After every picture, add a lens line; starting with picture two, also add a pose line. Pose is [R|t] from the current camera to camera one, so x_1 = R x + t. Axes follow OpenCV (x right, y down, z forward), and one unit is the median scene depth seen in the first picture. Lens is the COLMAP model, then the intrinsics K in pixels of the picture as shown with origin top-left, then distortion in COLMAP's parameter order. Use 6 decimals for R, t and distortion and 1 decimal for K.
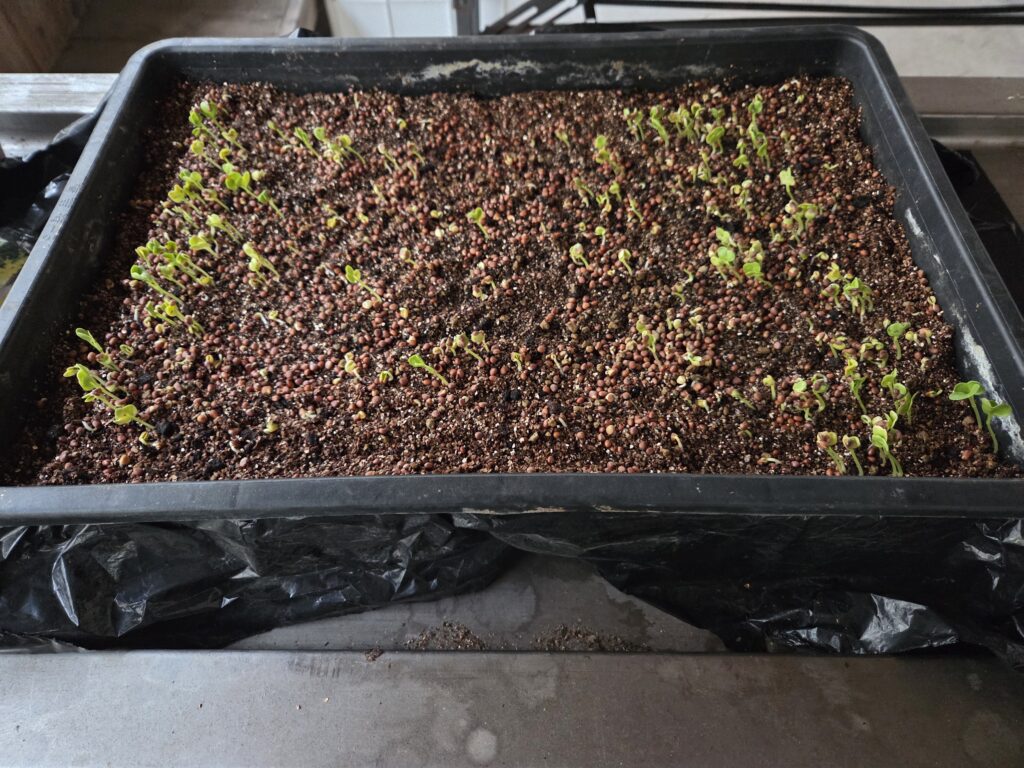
lens RADIAL K [[707.9, 0, 515.0], [0, 707.9, 382.6], [0, 0, 1]] dist [0.041037, -0.041602]
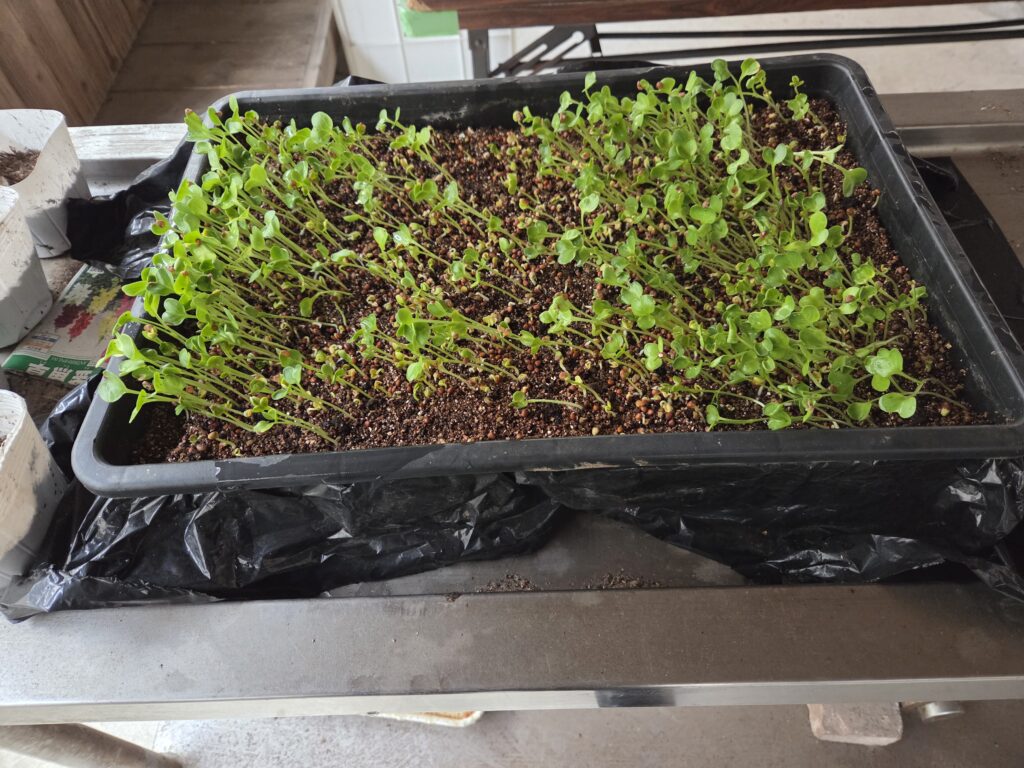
lens RADIAL K [[707.9, 0, 515.0], [0, 707.9, 382.6], [0, 0, 1]] dist [0.041037, -0.041602]
pose [[0.999170, -0.037518, -0.015854, -0.055403], [0.036927, 0.998668, -0.036041, 0.064434], [0.017185, 0.035426, 0.999225, -0.177790]]
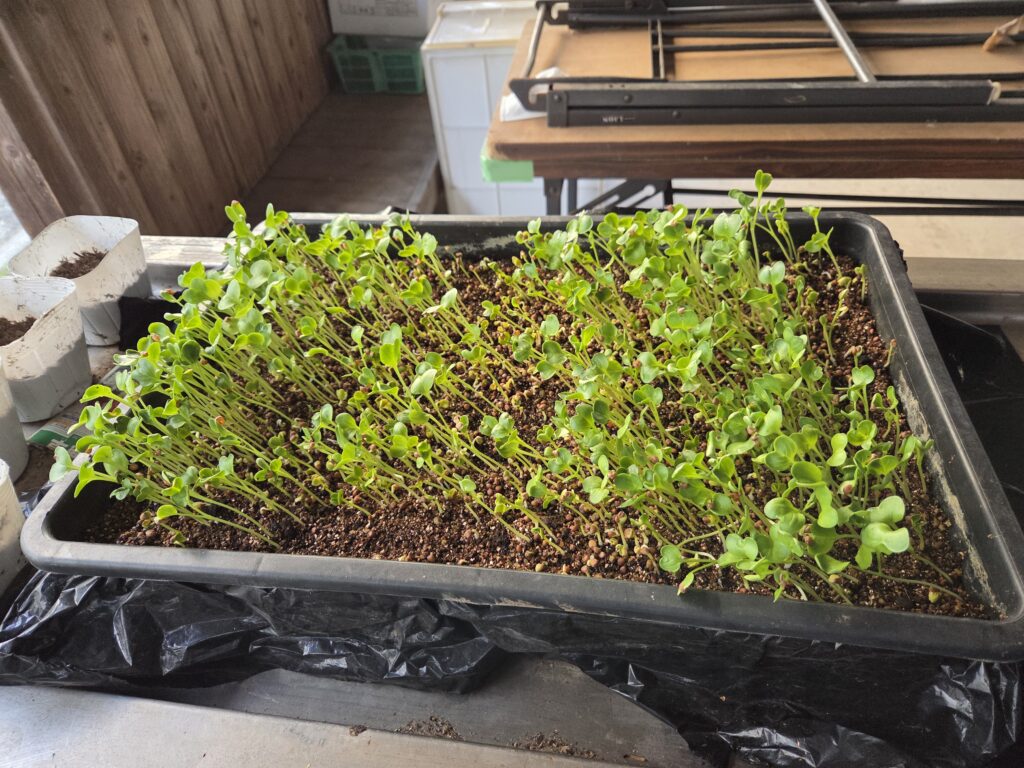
lens RADIAL K [[707.9, 0, 515.0], [0, 707.9, 382.6], [0, 0, 1]] dist [0.041037, -0.041602]
pose [[0.986695, 0.053406, -0.153562, 0.165326], [-0.086288, 0.972527, -0.216208, 0.069223], [0.137797, 0.226582, 0.964195, -0.137025]]
